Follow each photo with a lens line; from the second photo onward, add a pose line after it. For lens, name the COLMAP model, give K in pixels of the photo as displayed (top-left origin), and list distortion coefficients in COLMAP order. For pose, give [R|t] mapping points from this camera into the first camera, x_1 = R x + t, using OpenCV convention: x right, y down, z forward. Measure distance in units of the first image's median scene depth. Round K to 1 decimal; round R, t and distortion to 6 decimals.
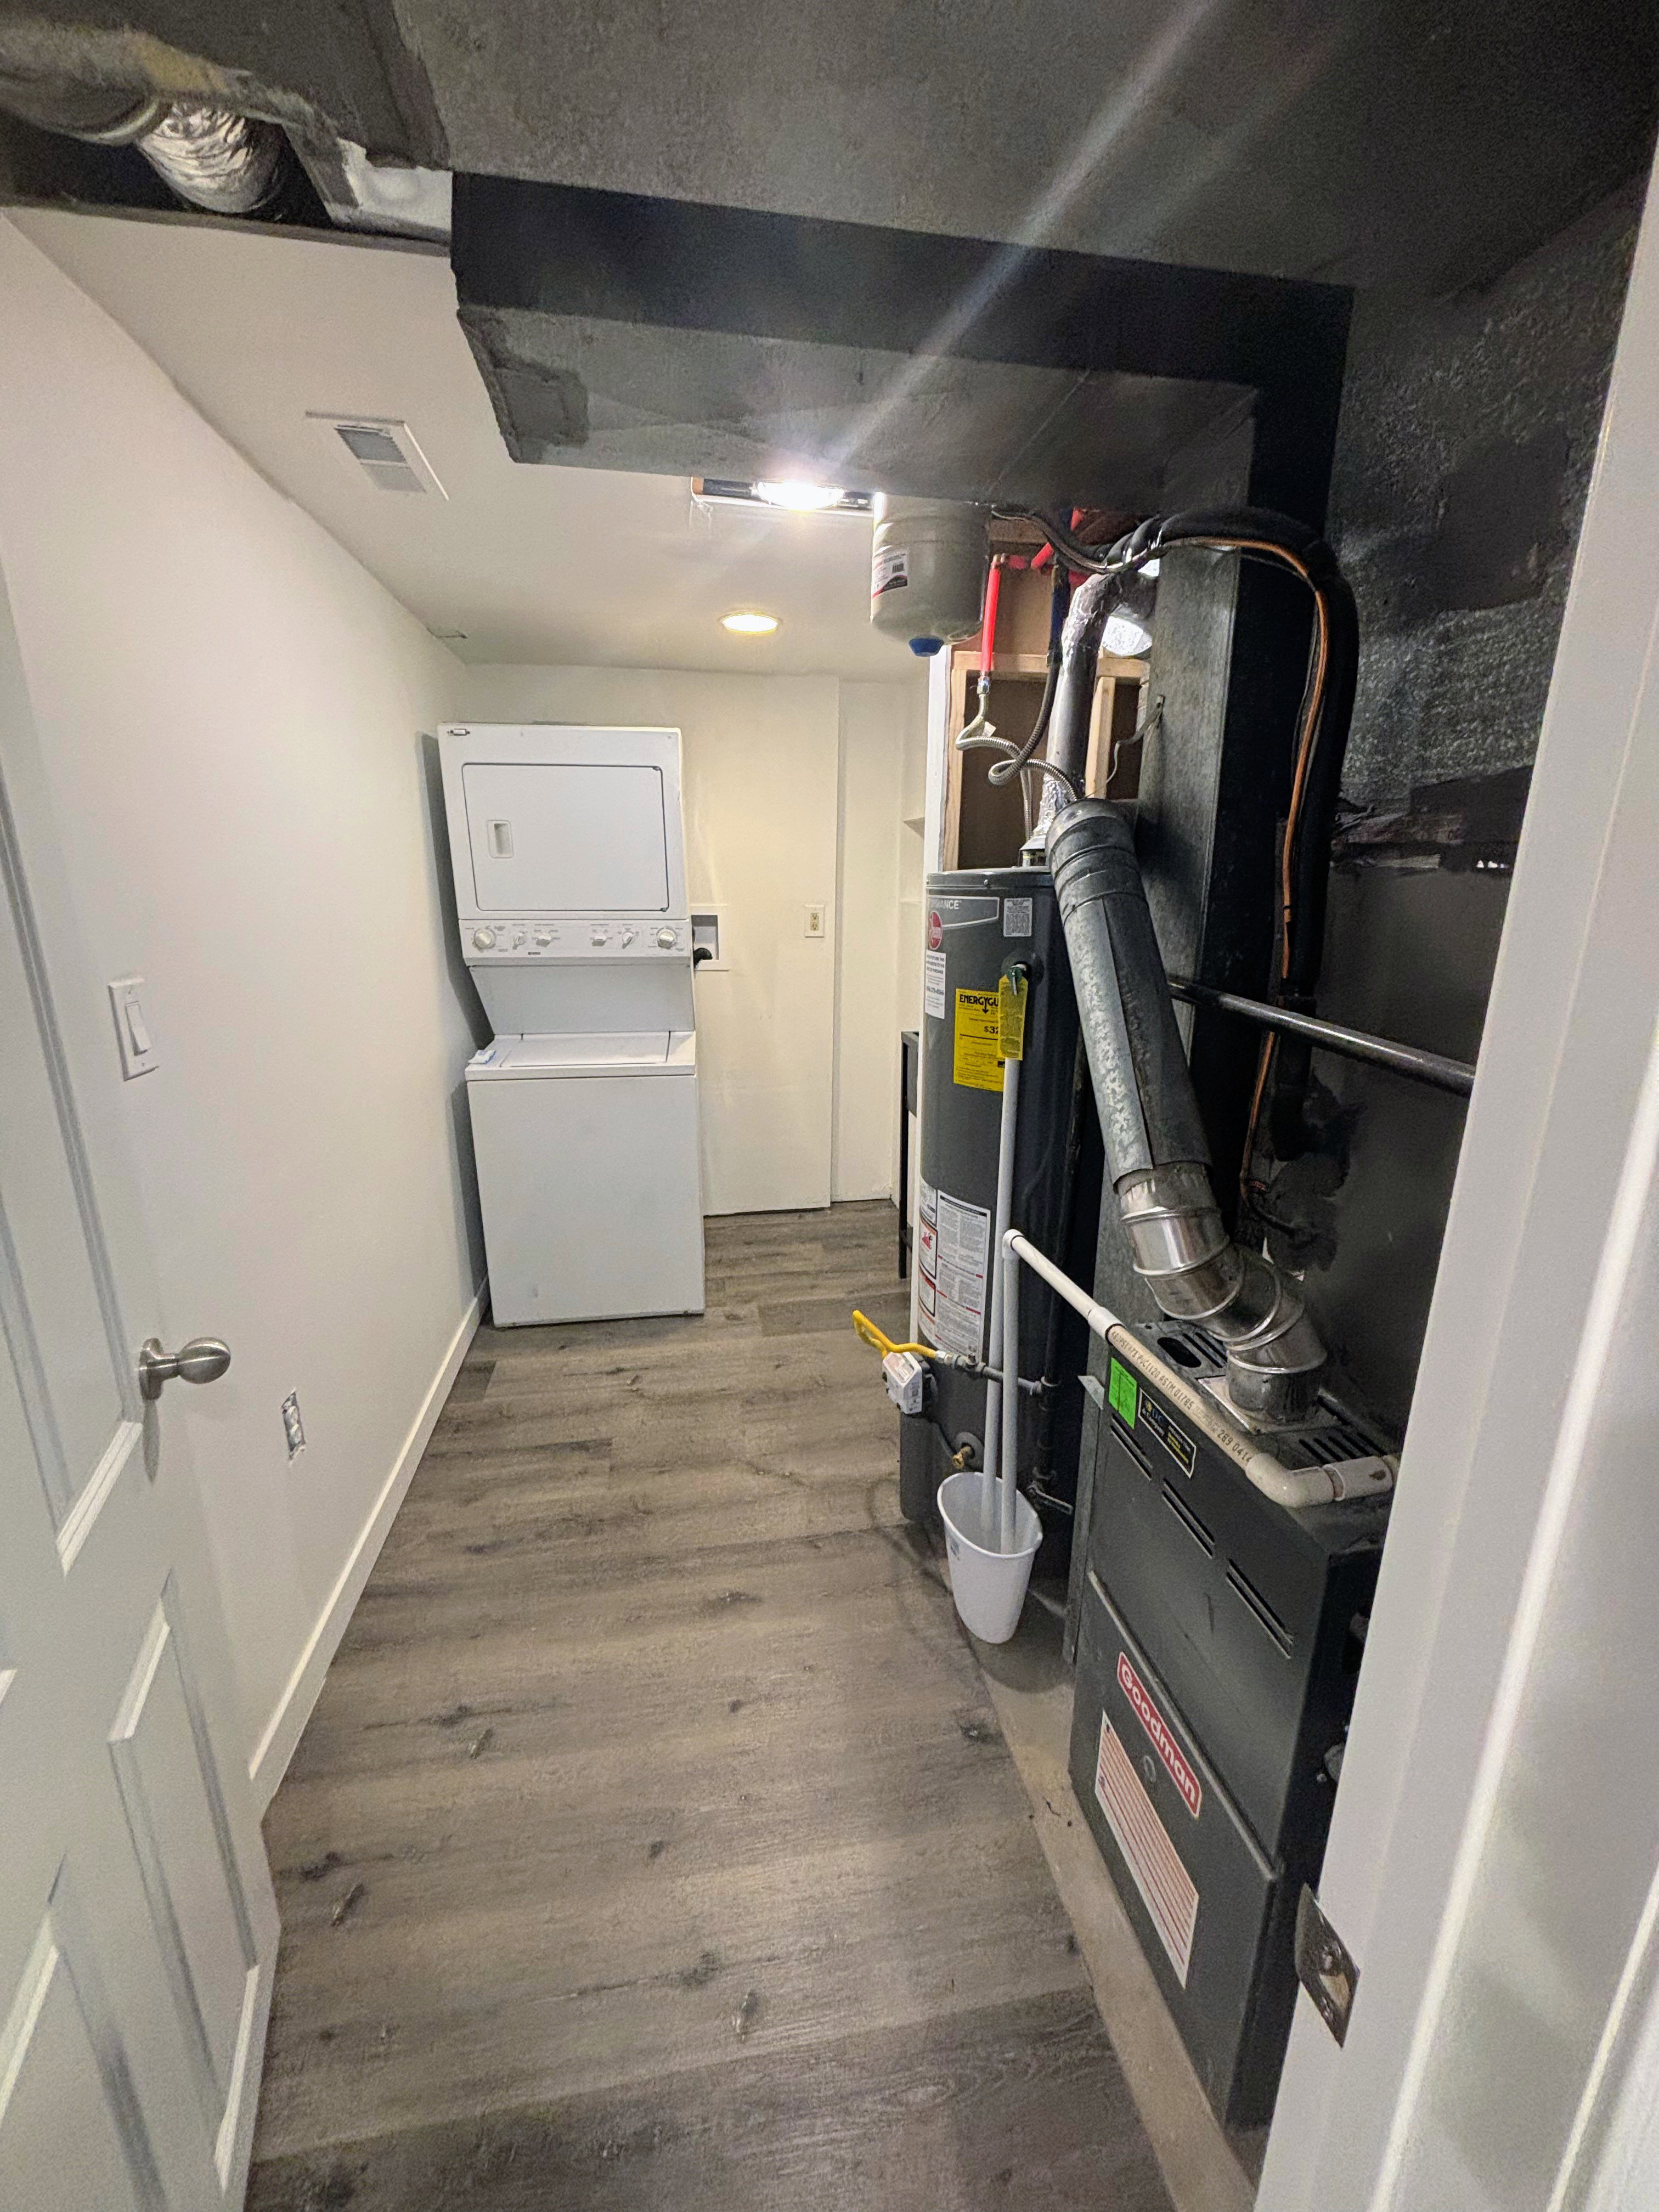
lens RADIAL K [[884.3, 0, 829.5], [0, 884.3, 1107.9], [0, 0, 1]] dist [0.001214, 0.000195]
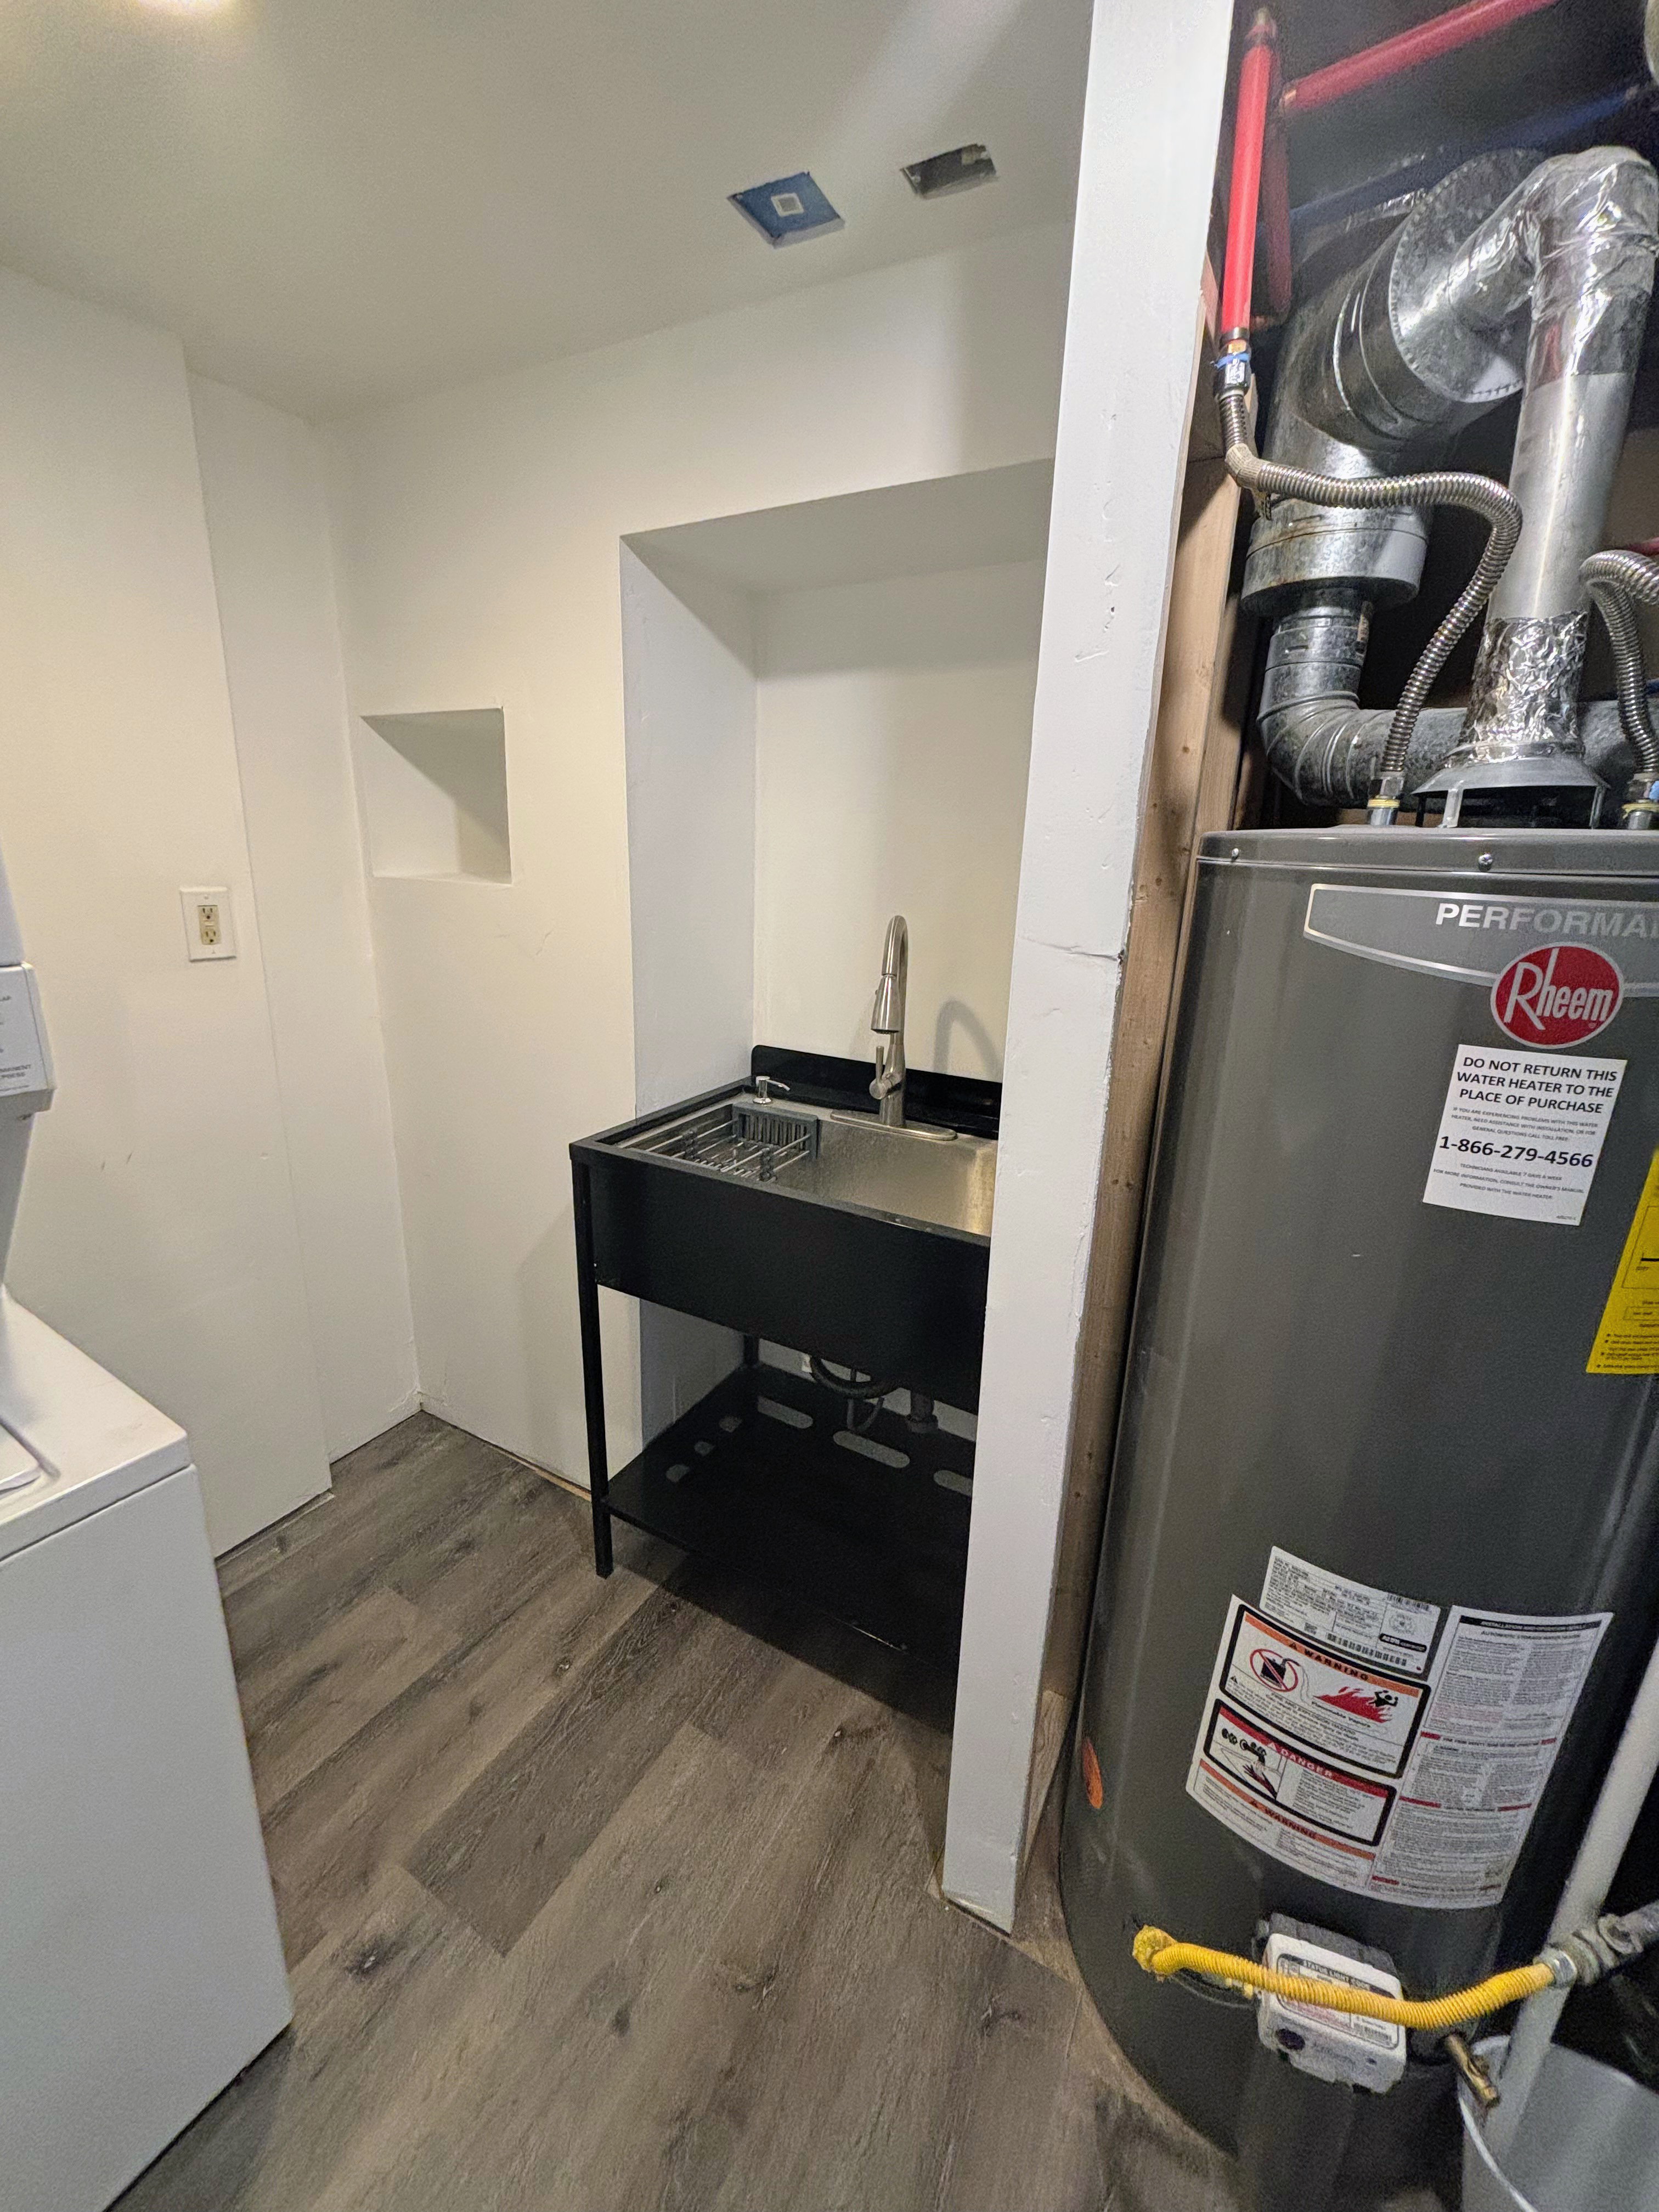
lens RADIAL K [[884.3, 0, 825.0], [0, 884.3, 1113.6], [0, 0, 1]] dist [0.001214, 0.000195]
pose [[0.633200, -0.210338, 0.744859, -0.183397], [0.172796, 0.976493, 0.128856, -0.135357], [-0.754453, 0.047117, 0.654661, 0.538453]]
